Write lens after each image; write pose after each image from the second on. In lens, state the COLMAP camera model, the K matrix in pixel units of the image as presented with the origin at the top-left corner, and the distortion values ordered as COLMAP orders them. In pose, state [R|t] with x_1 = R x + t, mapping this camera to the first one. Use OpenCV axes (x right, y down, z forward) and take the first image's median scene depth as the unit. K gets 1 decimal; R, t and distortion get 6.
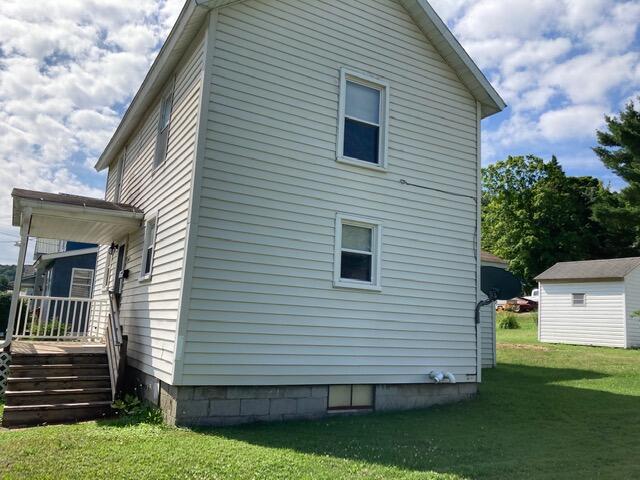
lens RADIAL K [[528.1, 0, 325.2], [0, 528.1, 237.9], [0, 0, 1]] dist [0.029393, -0.001879]
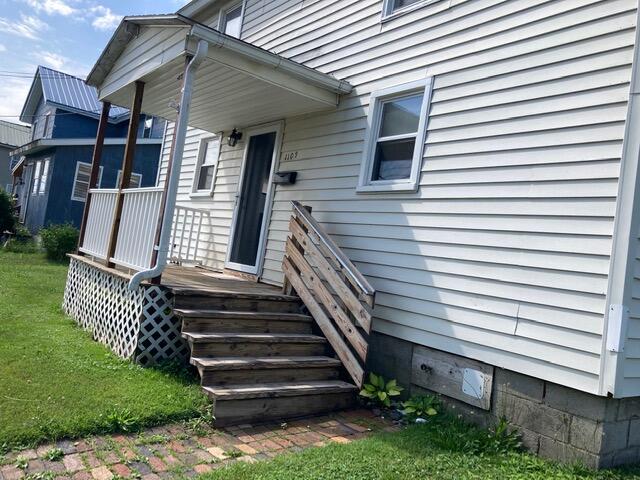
lens RADIAL K [[528.1, 0, 325.2], [0, 528.1, 237.9], [0, 0, 1]] dist [0.029393, -0.001879]
pose [[0.986241, 0.101534, 0.130458, -0.504628], [-0.117816, 0.985283, 0.123841, 0.068553], [-0.115964, -0.137507, 0.983689, 0.412405]]
